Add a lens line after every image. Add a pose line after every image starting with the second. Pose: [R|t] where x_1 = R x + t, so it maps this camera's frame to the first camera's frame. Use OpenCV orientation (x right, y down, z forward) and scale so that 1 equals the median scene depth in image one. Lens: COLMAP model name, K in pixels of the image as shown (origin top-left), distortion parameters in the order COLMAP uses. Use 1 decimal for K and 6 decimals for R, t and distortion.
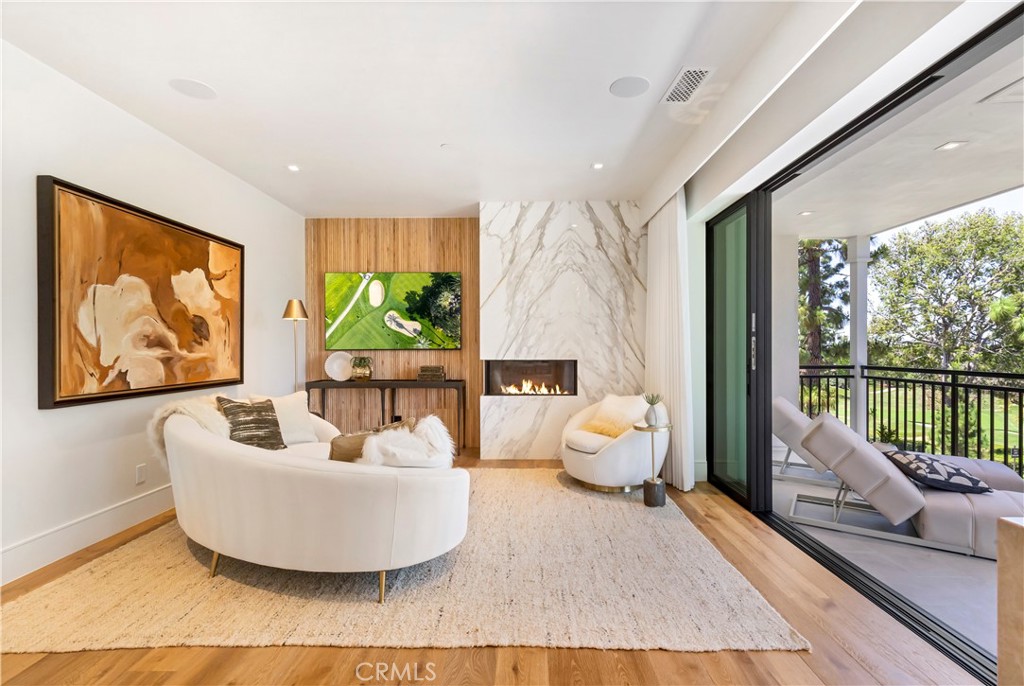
lens RADIAL K [[465.6, 0, 517.1], [0, 465.6, 349.5], [0, 0, 1]] dist [0.003066, -0.000377]
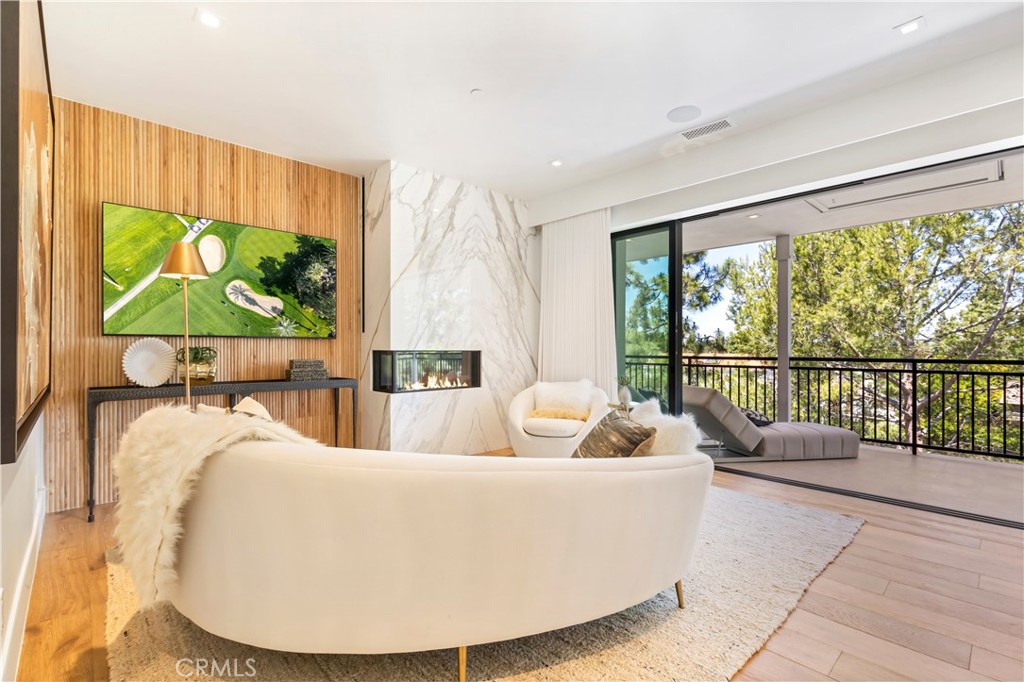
lens RADIAL K [[465.6, 0, 517.1], [0, 465.6, 347.5], [0, 0, 1]] dist [0.003066, -0.000377]
pose [[0.715138, 0.003928, 0.698973, -0.497811], [-0.001164, 0.999990, -0.004429, 0.020196], [-0.698983, 0.002354, 0.715135, 0.250456]]
